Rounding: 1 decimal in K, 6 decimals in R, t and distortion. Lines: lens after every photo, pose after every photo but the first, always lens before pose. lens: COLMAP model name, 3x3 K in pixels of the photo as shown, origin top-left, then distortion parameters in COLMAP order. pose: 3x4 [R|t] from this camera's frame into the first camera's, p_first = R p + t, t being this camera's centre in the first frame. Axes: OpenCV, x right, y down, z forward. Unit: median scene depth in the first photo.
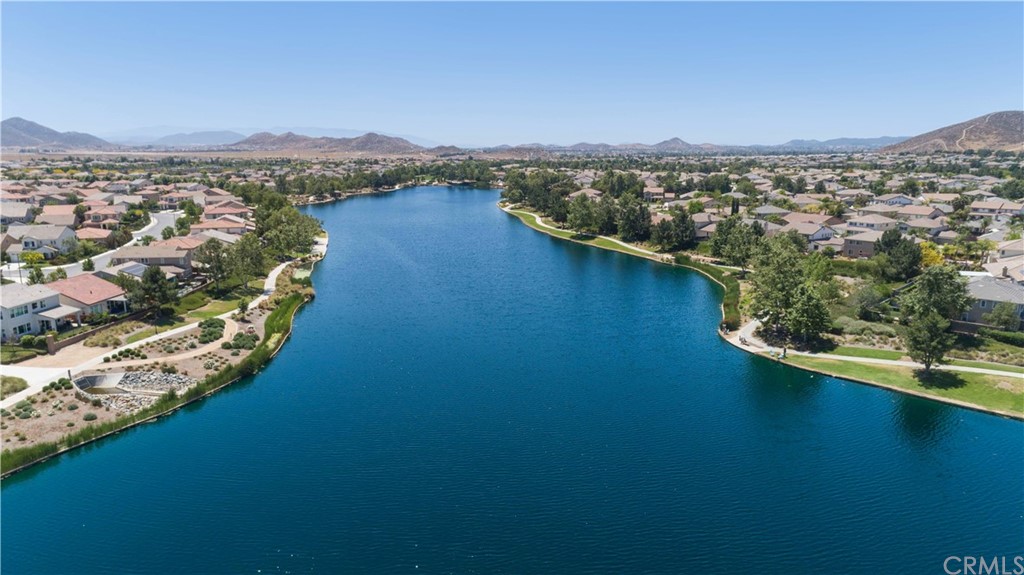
lens RADIAL K [[679.8, 0, 512.0], [0, 679.8, 287.5], [0, 0, 1]] dist [0.006068, 0.003886]
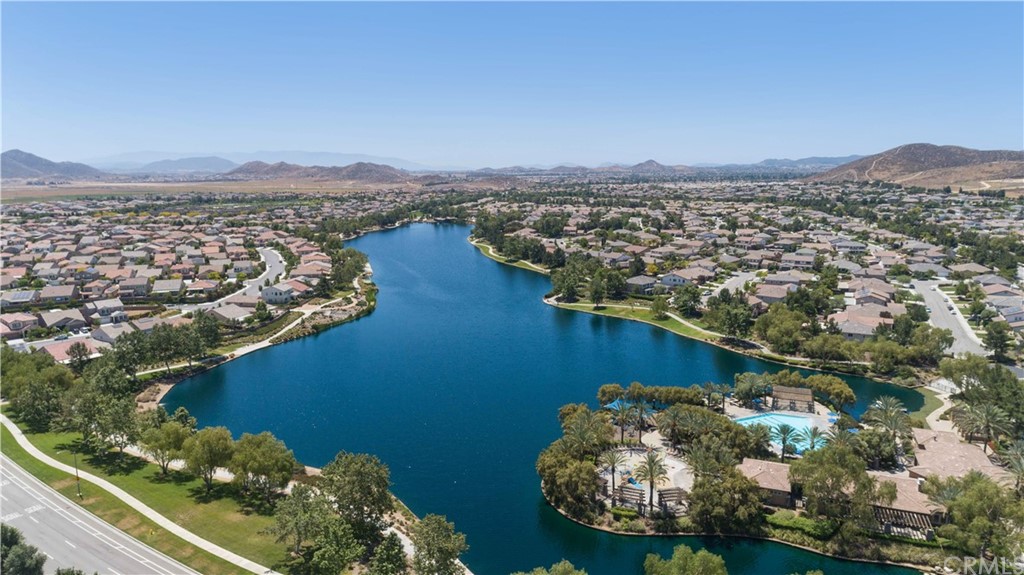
lens RADIAL K [[679.8, 0, 512.0], [0, 679.8, 287.5], [0, 0, 1]] dist [0.006068, 0.003886]
pose [[0.999655, -0.015993, 0.020837, 0.038104], [0.016590, 0.999448, -0.028783, 0.026936], [-0.020365, 0.029118, 0.999368, -0.448772]]
